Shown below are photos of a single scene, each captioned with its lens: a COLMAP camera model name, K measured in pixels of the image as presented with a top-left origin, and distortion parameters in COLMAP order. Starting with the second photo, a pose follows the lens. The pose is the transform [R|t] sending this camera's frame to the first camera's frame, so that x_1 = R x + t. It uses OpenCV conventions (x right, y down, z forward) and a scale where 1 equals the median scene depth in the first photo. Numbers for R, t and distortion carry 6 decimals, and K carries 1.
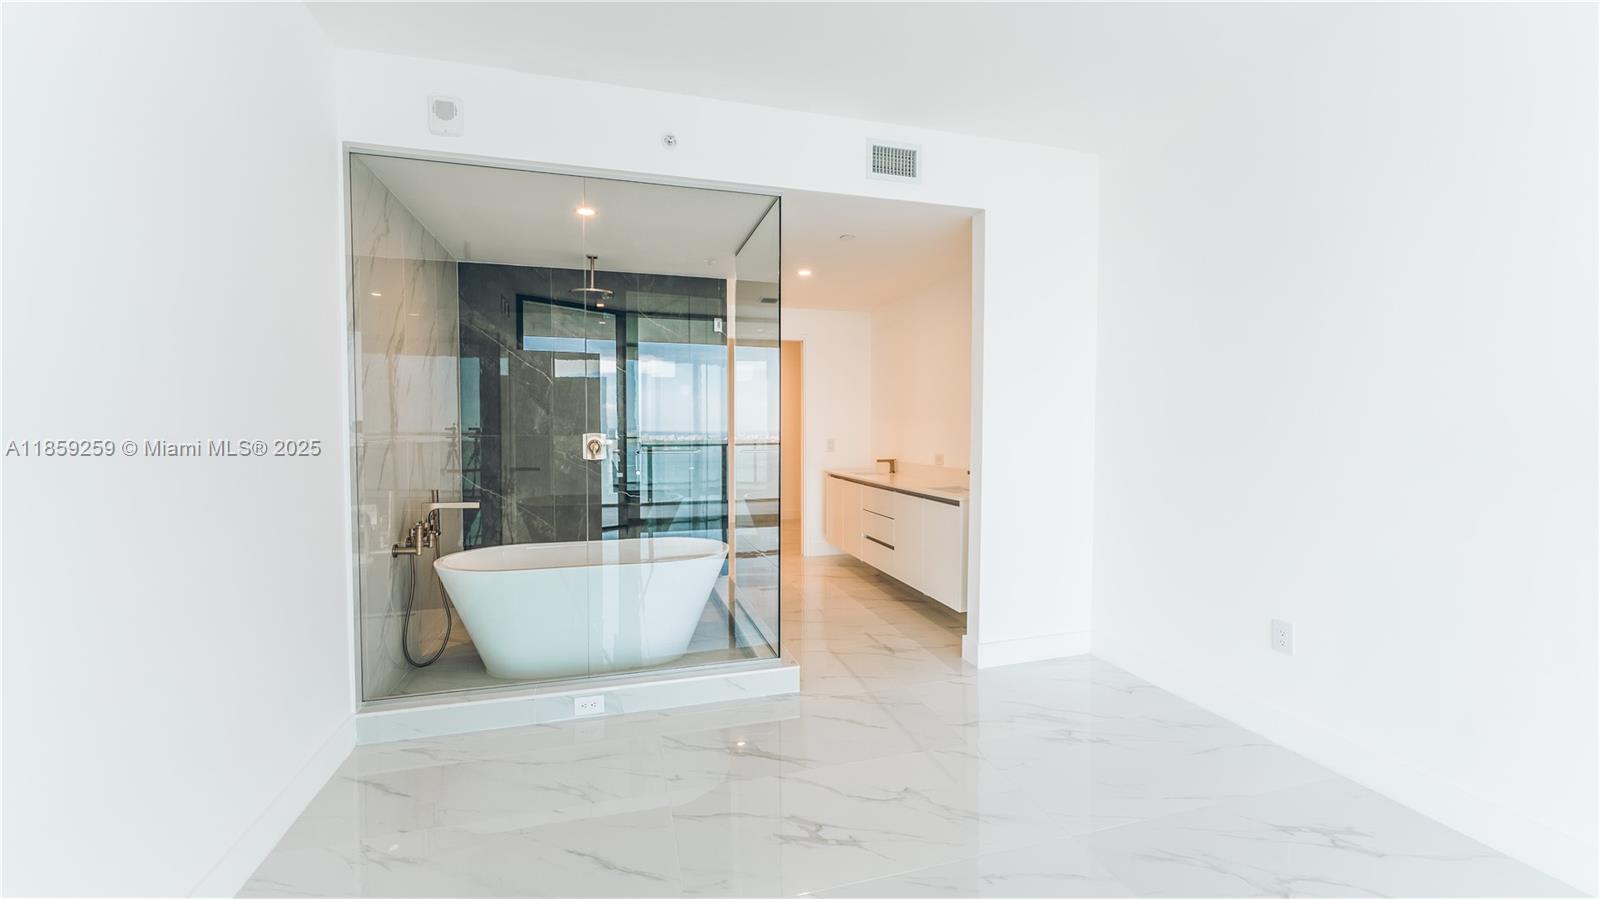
lens RADIAL K [[635.1, 0, 801.3], [0, 635.1, 449.0], [0, 0, 1]] dist [-0.000078, -0.001135]
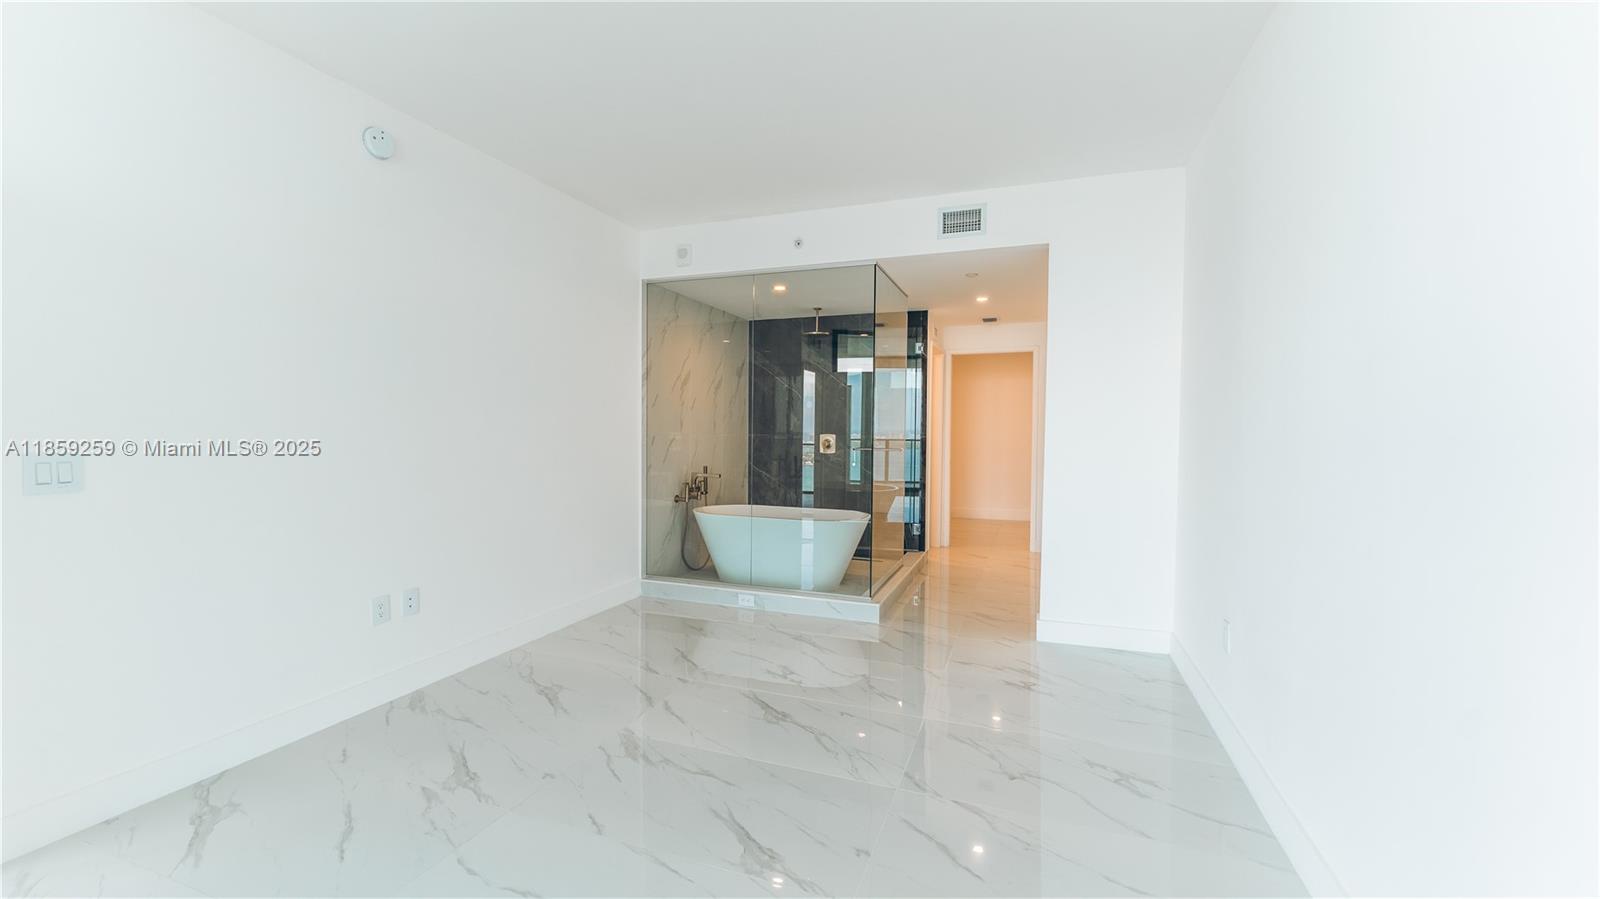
lens RADIAL K [[635.1, 0, 797.4], [0, 635.1, 448.1], [0, 0, 1]] dist [-0.000078, -0.001135]
pose [[0.801929, 0.025841, -0.596860, 0.624343], [-0.030675, 0.999527, 0.002059, 0.006833], [0.596631, 0.016657, 0.802343, -0.195833]]
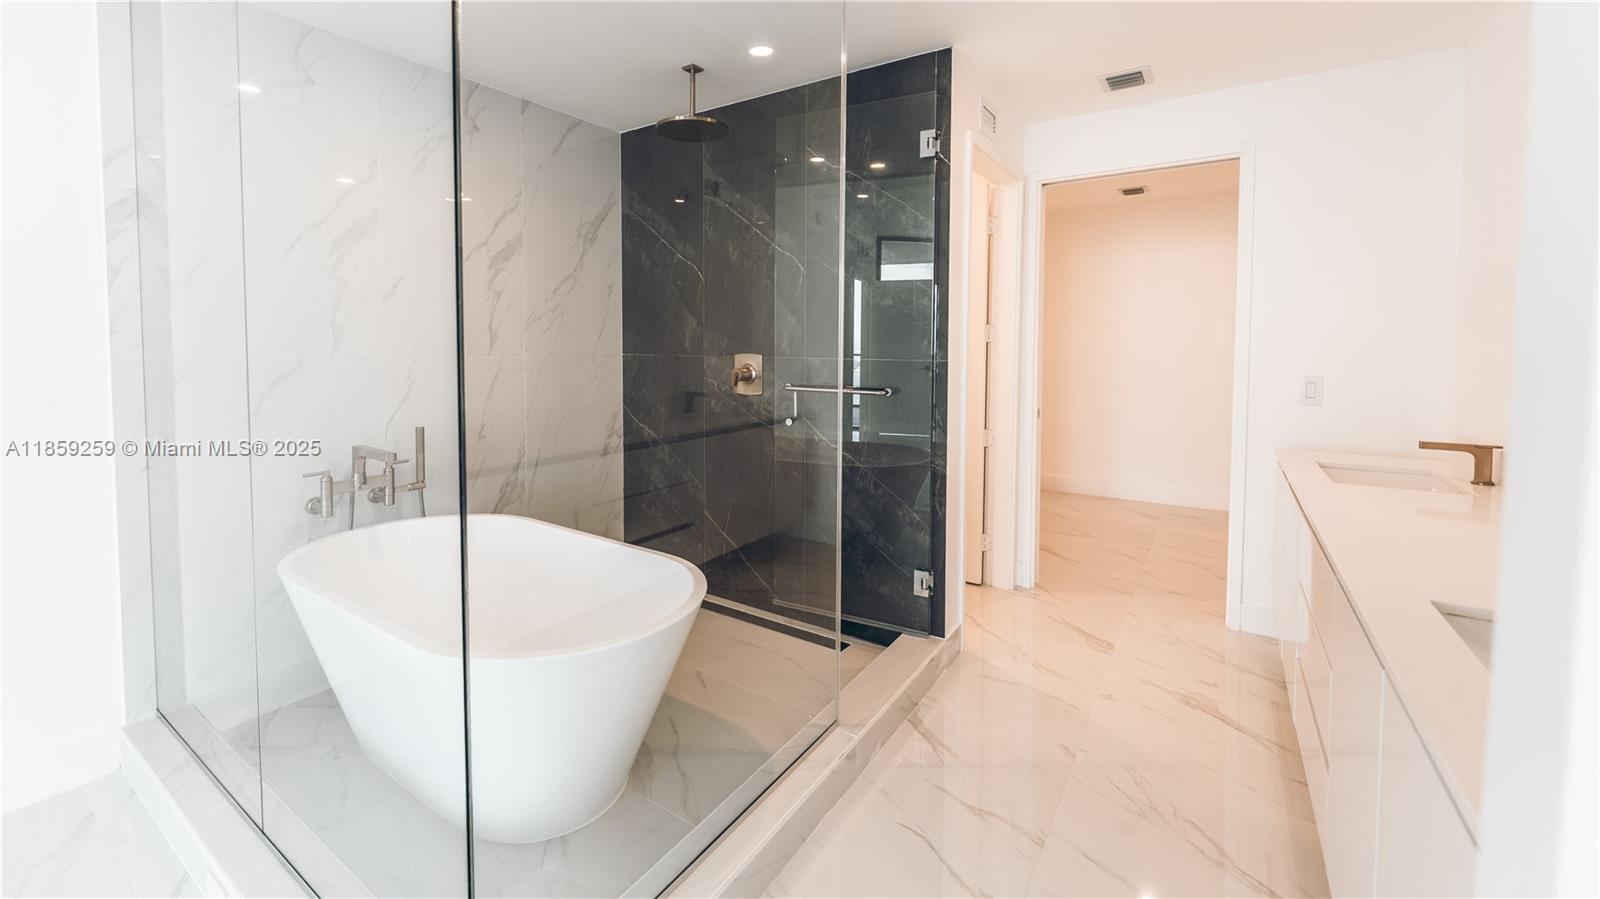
lens RADIAL K [[635.1, 0, 808.0], [0, 635.1, 372.0], [0, 0, 1]] dist [-0.000078, -0.001135]
pose [[0.652035, 0.042813, -0.756979, 0.288168], [-0.033202, 0.999059, 0.027905, -0.037451], [0.757461, 0.006939, 0.652843, 0.883011]]
